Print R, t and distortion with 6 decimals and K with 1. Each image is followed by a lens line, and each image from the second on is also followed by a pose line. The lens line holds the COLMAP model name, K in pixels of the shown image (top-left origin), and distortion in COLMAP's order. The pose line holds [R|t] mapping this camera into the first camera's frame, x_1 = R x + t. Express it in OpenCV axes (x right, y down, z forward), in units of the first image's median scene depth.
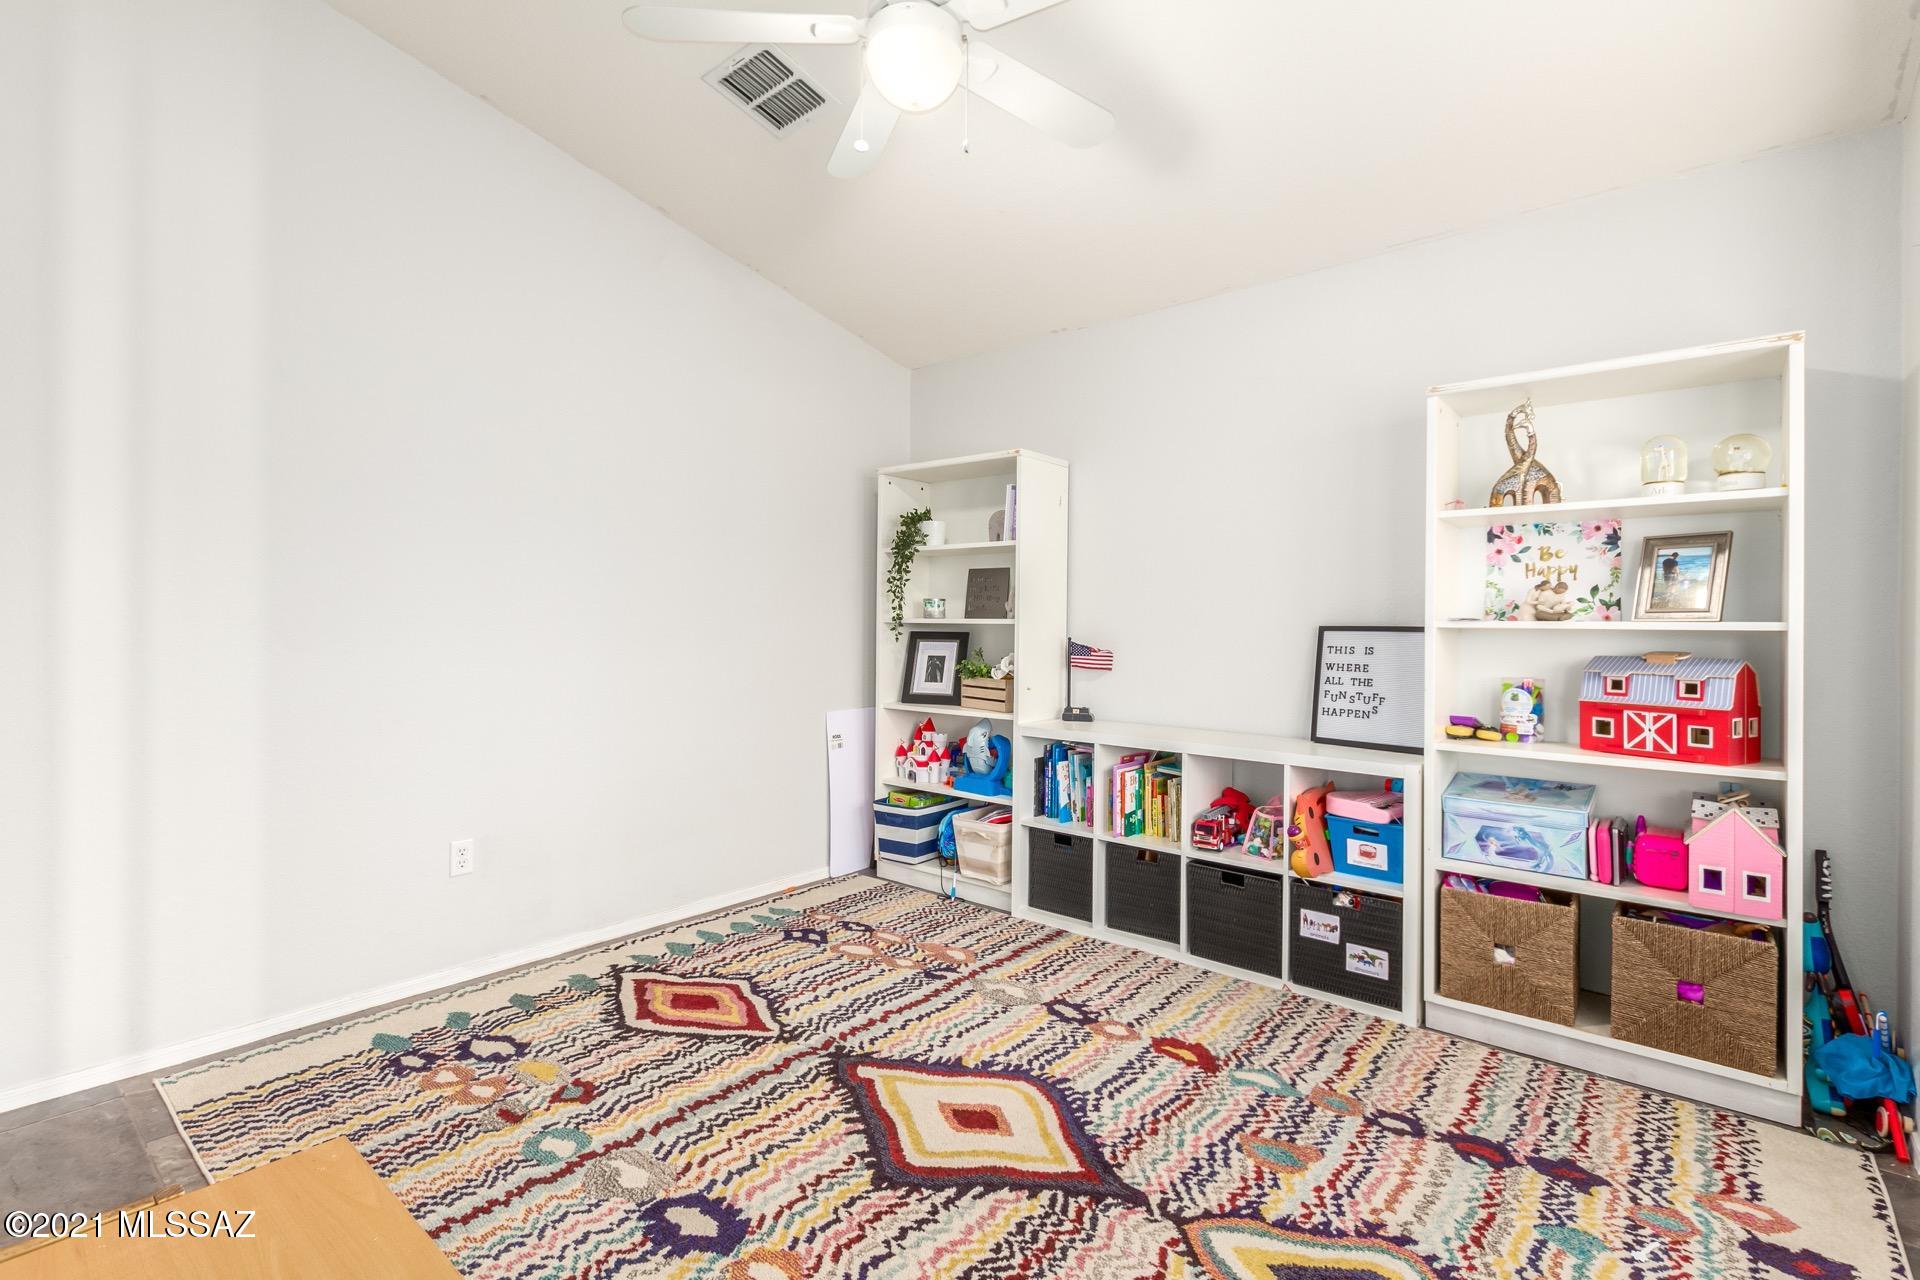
lens RADIAL K [[877.1, 0, 960.0], [0, 877.1, 631.2], [0, 0, 1]] dist [0.000604, -0.000574]
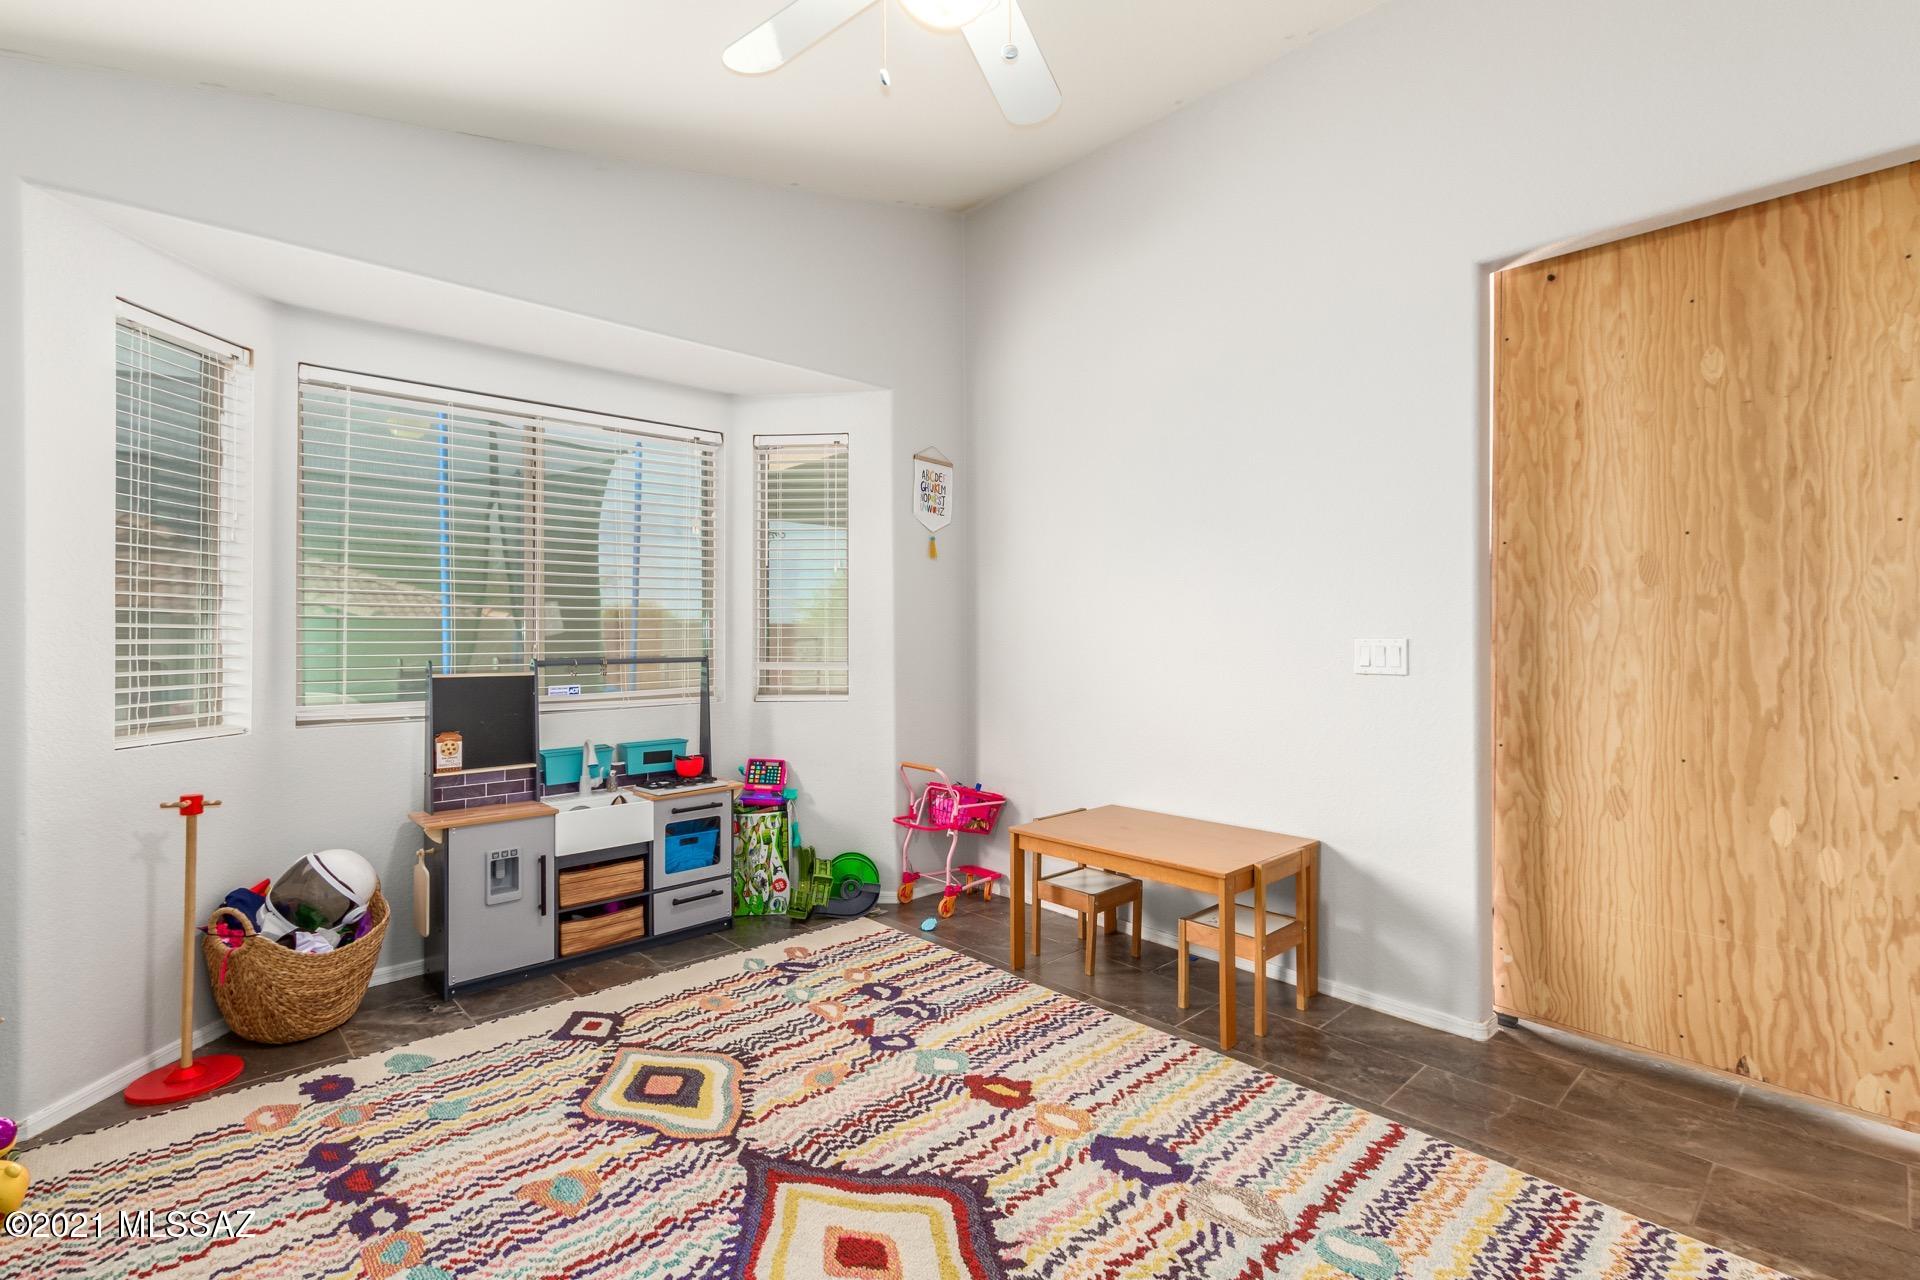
lens RADIAL K [[877.1, 0, 960.0], [0, 877.1, 631.2], [0, 0, 1]] dist [0.000604, -0.000574]
pose [[-0.993697, -0.005700, 0.111958, -0.183591], [-0.004837, 0.999956, 0.007979, -0.026402], [-0.111998, 0.007387, -0.993681, 2.057090]]
